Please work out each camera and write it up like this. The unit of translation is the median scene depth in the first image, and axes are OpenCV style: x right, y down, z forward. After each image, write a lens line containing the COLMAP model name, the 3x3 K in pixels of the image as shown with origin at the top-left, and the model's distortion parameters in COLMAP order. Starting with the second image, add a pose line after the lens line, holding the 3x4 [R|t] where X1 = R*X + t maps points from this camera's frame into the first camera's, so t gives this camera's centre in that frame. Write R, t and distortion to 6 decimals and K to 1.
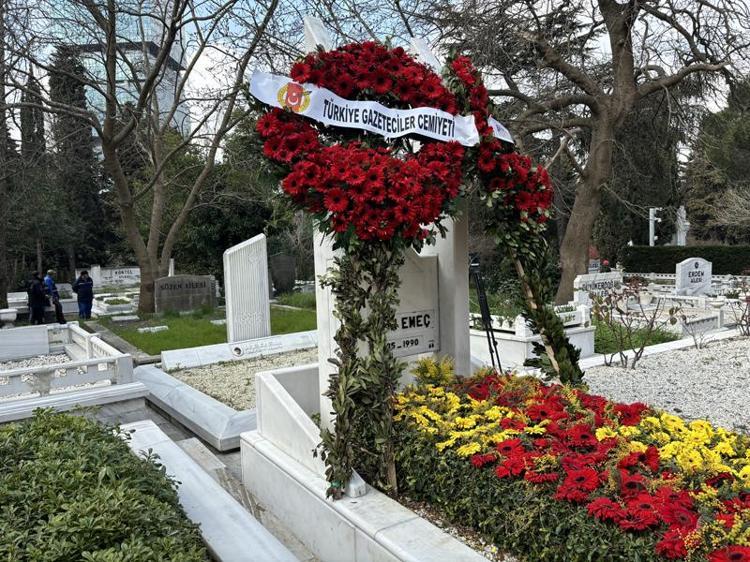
lens RADIAL K [[547.2, 0, 375.0], [0, 547.2, 281.0], [0, 0, 1]] dist [0.004902, -0.005251]
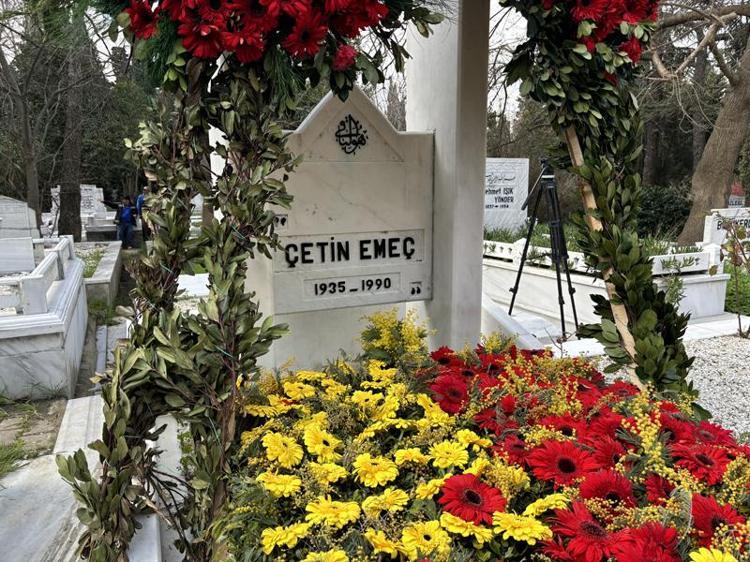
lens RADIAL K [[547.2, 0, 375.0], [0, 547.2, 281.0], [0, 0, 1]] dist [0.004902, -0.005251]
pose [[0.979881, 0.053345, -0.192320, 0.190529], [-0.030533, 0.992342, 0.119688, 0.042636], [0.197232, -0.111408, 0.974006, 0.461510]]
